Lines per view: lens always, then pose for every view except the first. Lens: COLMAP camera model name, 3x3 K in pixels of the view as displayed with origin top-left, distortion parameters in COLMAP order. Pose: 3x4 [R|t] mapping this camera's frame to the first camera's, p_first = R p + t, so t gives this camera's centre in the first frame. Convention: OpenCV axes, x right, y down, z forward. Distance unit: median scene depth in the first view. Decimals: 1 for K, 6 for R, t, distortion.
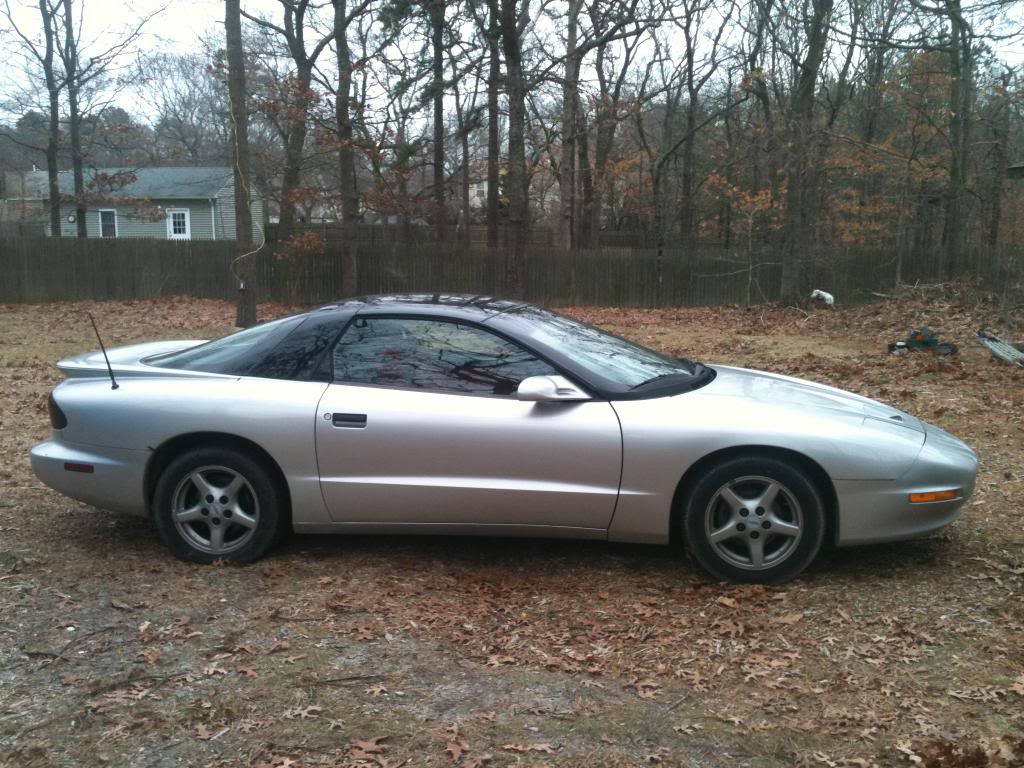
lens RADIAL K [[1132.1, 0, 512.0], [0, 1132.1, 384.0], [0, 0, 1]] dist [0.155338, -0.280978]
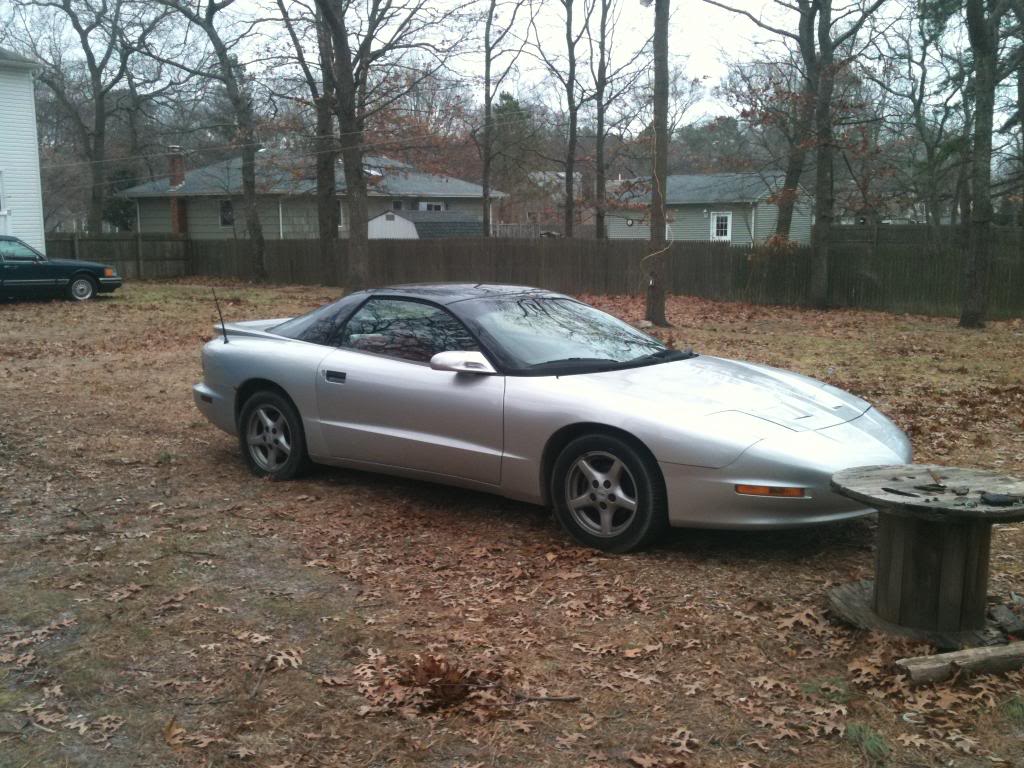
lens RADIAL K [[1132.1, 0, 512.0], [0, 1132.1, 384.0], [0, 0, 1]] dist [0.155338, -0.280978]
pose [[0.851758, 0.075246, -0.518504, 0.686573], [-0.076376, 0.996894, 0.019207, 0.000640], [0.518339, 0.023242, 0.854860, 0.013223]]
